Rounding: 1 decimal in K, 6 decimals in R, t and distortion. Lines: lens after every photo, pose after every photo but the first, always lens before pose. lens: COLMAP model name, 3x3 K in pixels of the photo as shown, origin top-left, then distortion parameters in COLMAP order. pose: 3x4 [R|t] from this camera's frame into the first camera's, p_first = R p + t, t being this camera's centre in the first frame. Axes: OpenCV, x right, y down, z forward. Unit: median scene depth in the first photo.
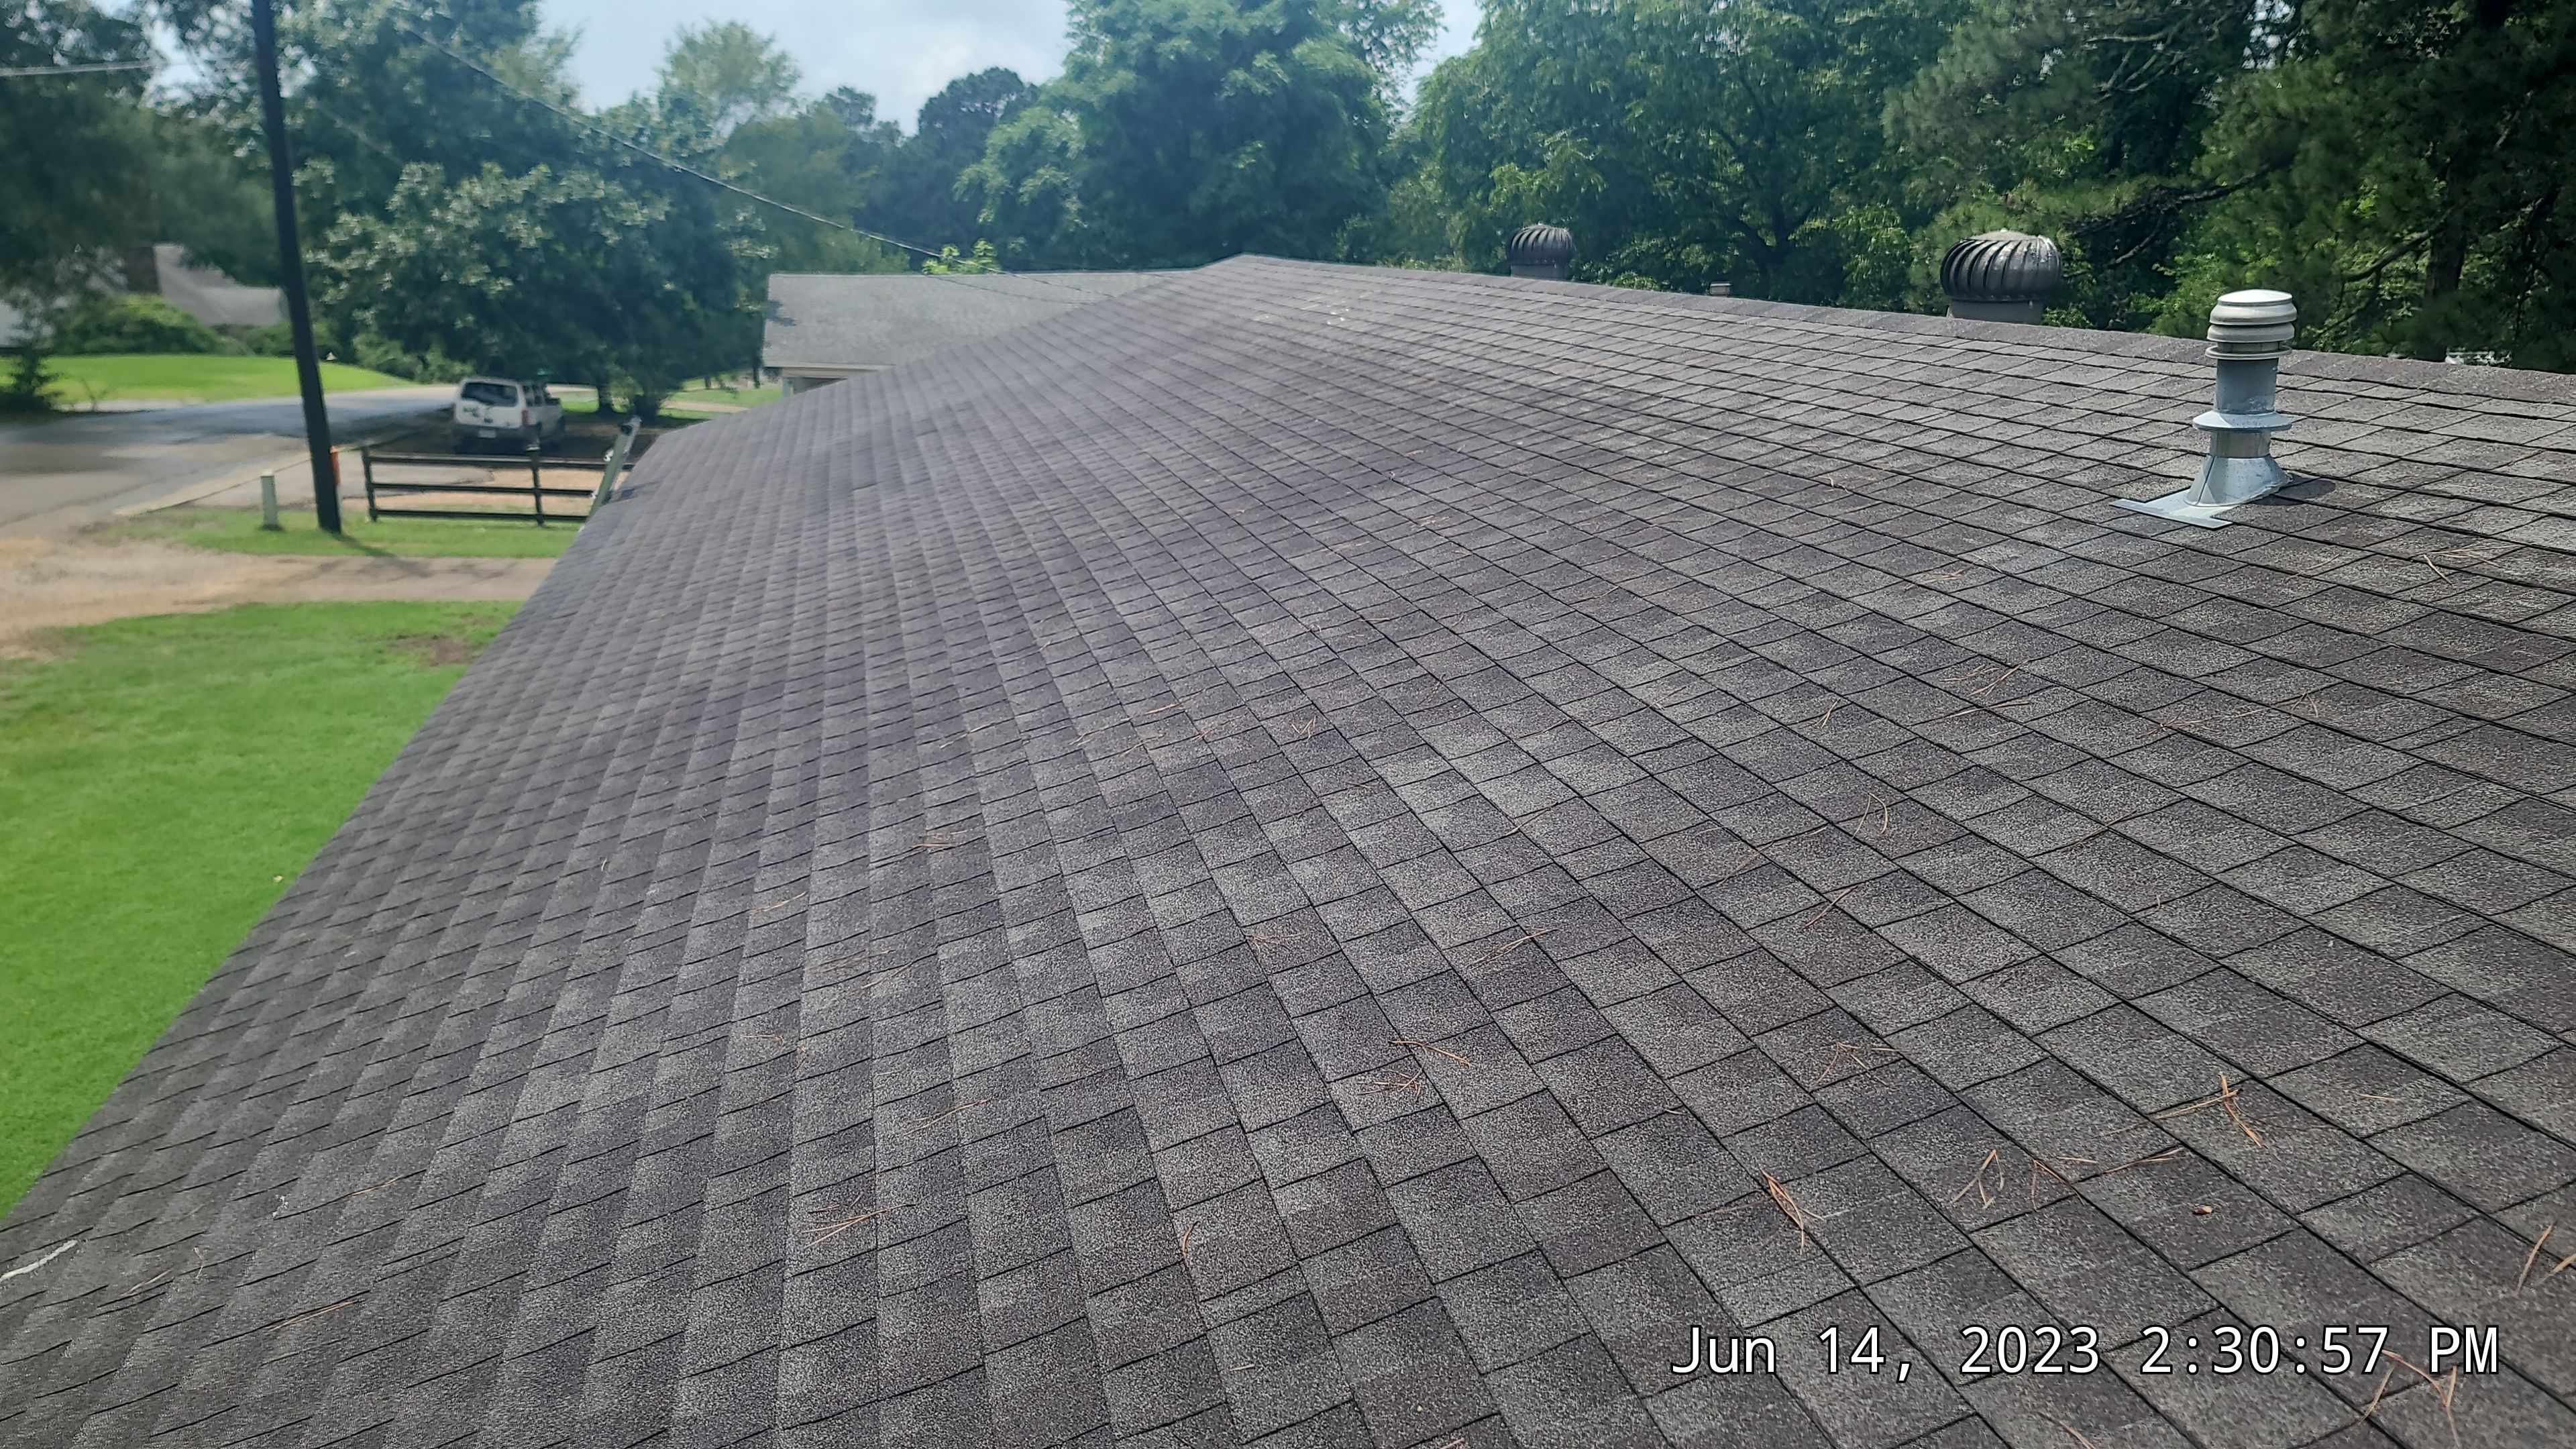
lens RADIAL K [[1982.1, 0, 1344.7], [0, 1982.1, 725.7], [0, 0, 1]] dist [-0.001232, -0.000752]
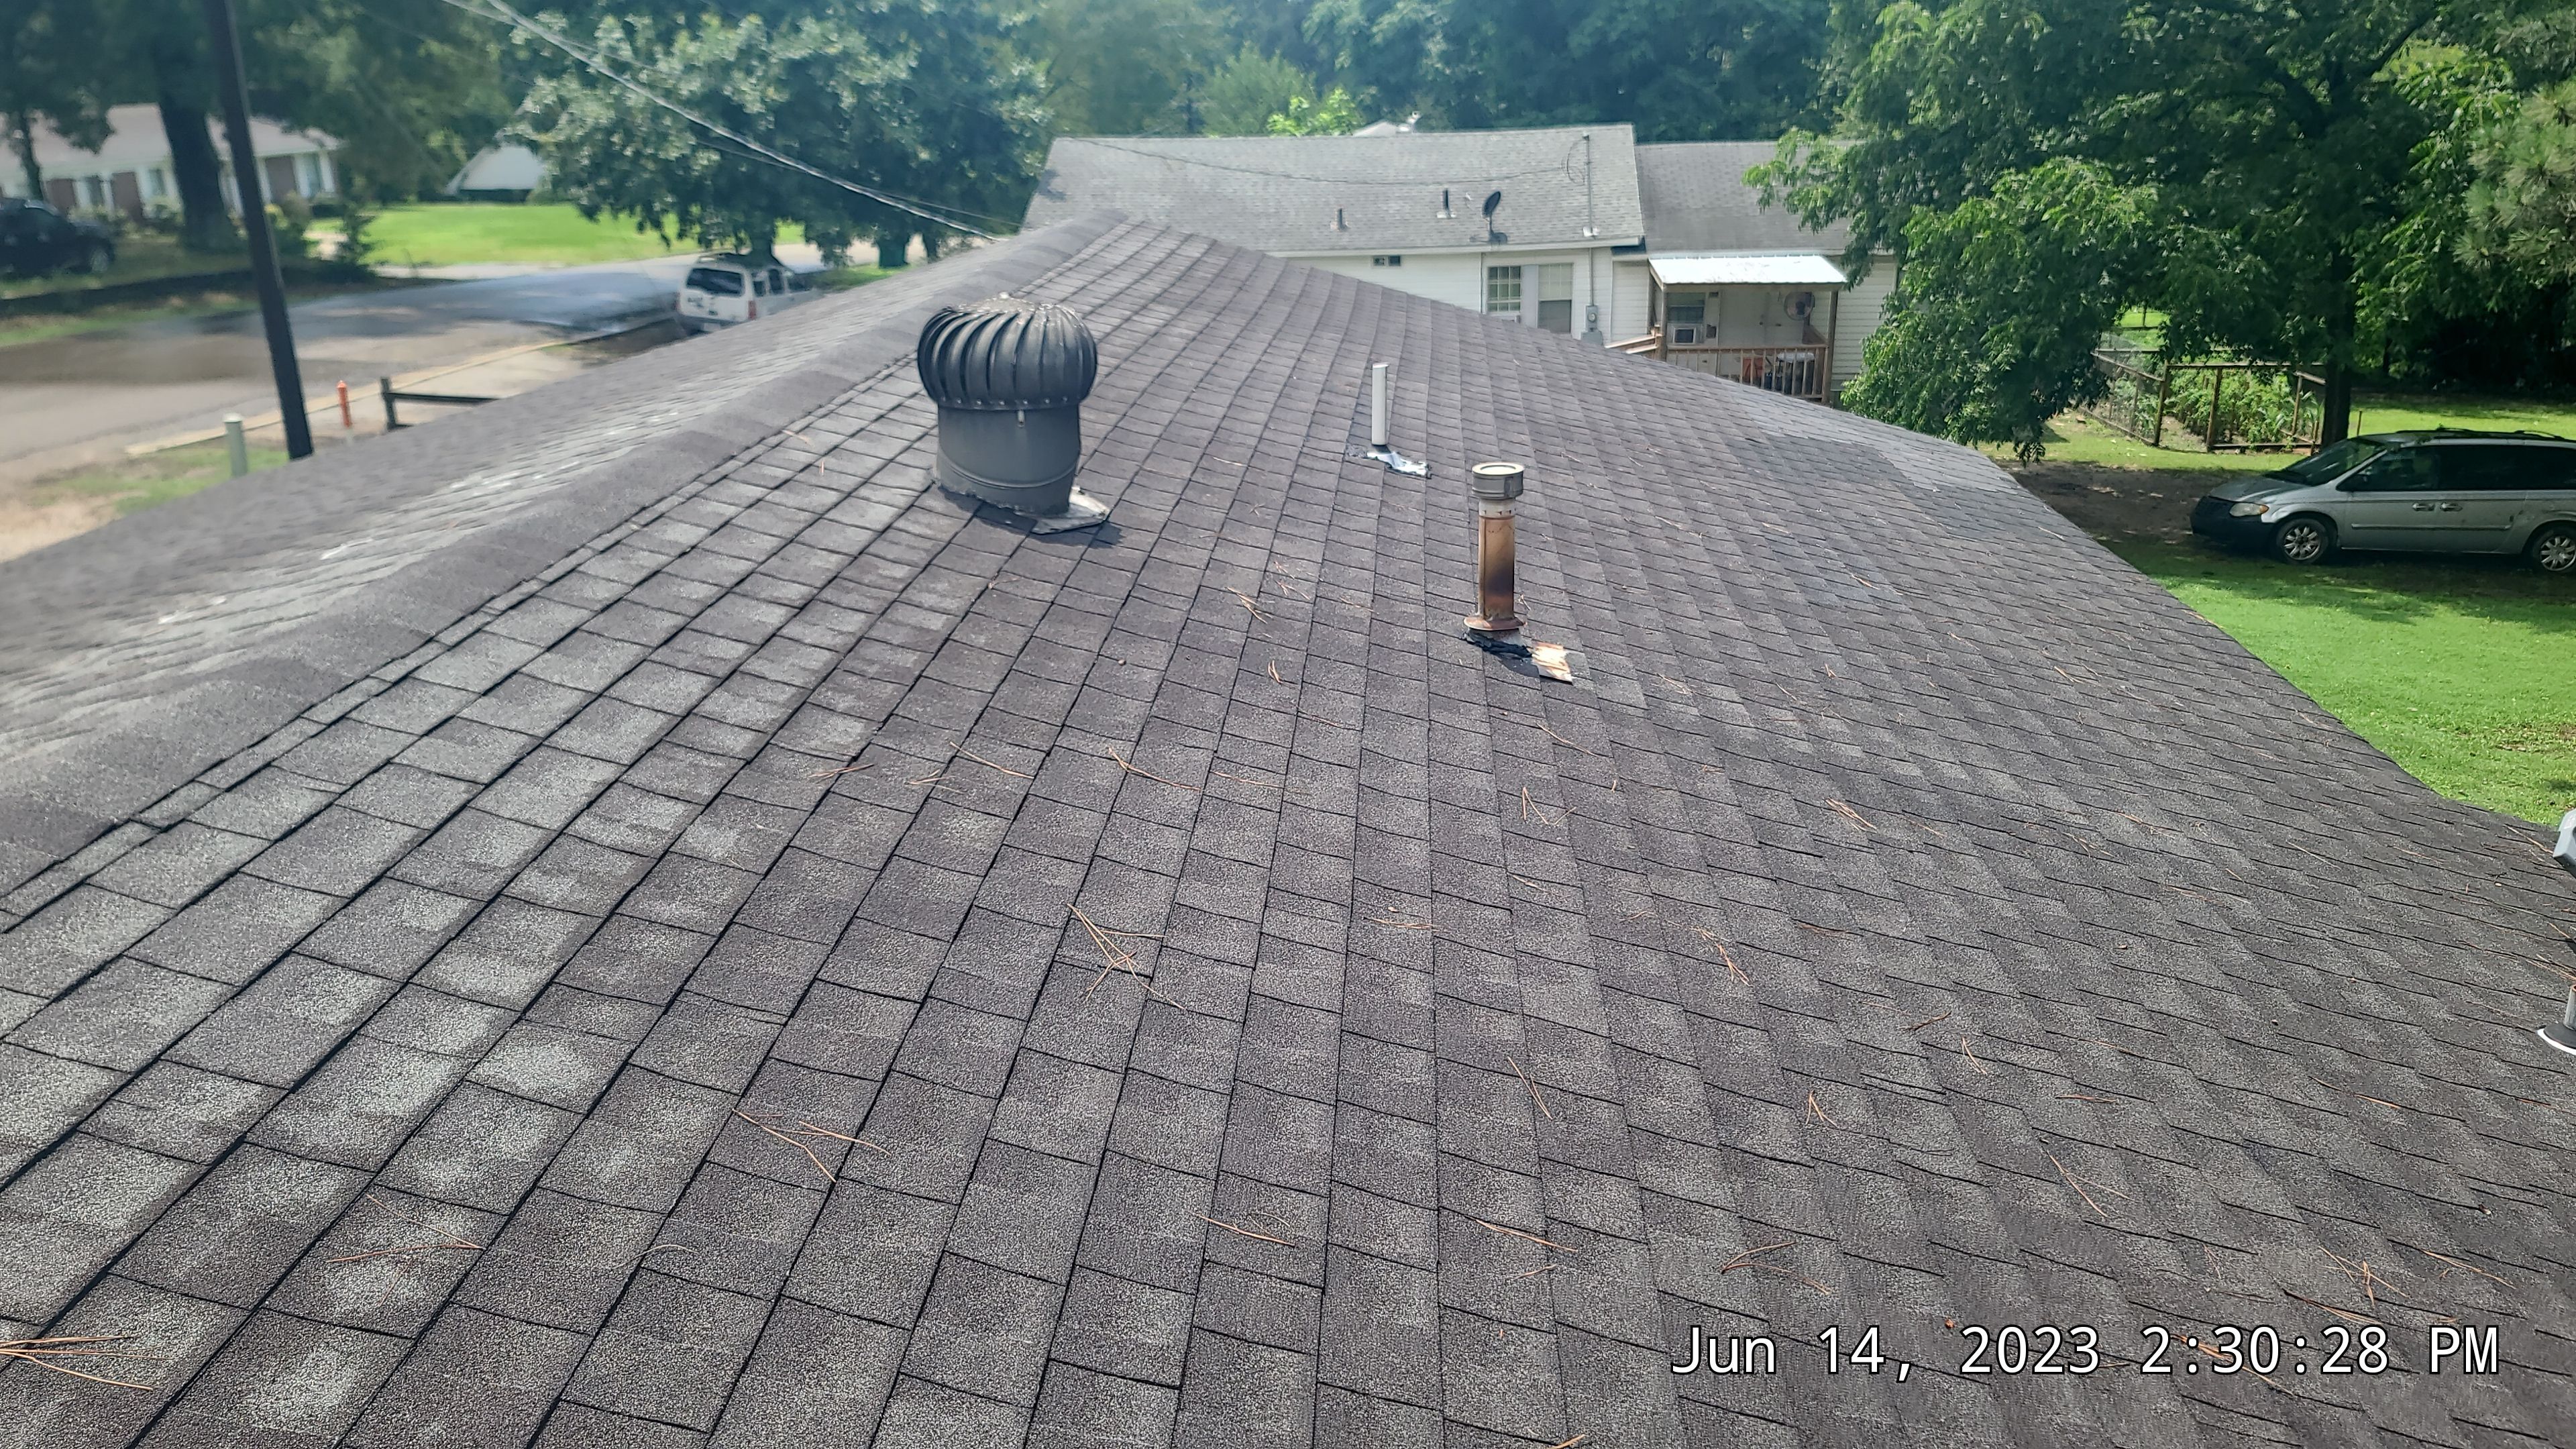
lens RADIAL K [[1981.2, 0, 1288.0], [0, 1981.2, 724.5], [0, 0, 1]] dist [-0.002762, -0.001143]
pose [[0.953186, 0.085318, -0.290098, 0.084579], [-0.060541, 0.993791, 0.093352, -0.068594], [0.296261, -0.071419, 0.952433, 0.218527]]
